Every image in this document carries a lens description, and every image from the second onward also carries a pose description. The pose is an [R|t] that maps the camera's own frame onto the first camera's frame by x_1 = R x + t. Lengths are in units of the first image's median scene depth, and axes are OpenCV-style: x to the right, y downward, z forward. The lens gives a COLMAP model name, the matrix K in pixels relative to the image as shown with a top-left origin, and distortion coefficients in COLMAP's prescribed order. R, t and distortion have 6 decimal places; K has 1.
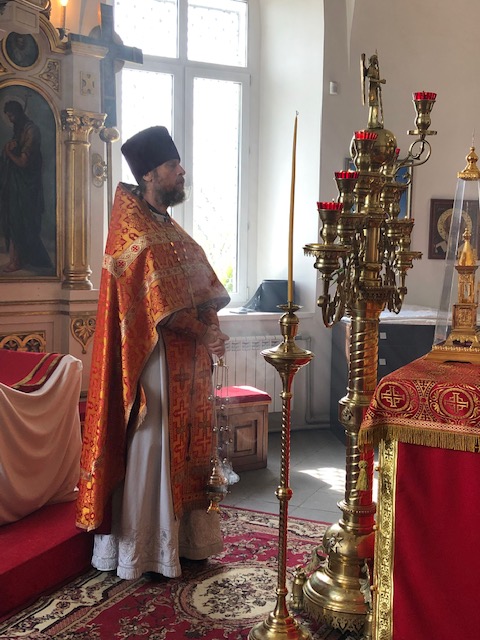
lens RADIAL K [[824.5, 0, 240.0], [0, 824.5, 320.0], [0, 0, 1]] dist [0.015703, -0.007773]
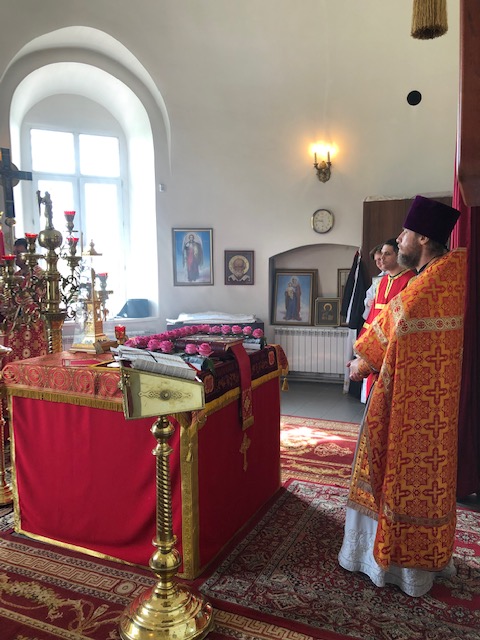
lens RADIAL K [[519.0, 0, 240.0], [0, 519.0, 320.0], [0, 0, 1]] dist [0.004425, -0.003241]
pose [[0.999453, -0.028567, -0.016656, 0.368469], [0.028724, 0.999544, 0.009280, -0.013539], [0.016383, -0.009754, 0.999818, -0.108995]]
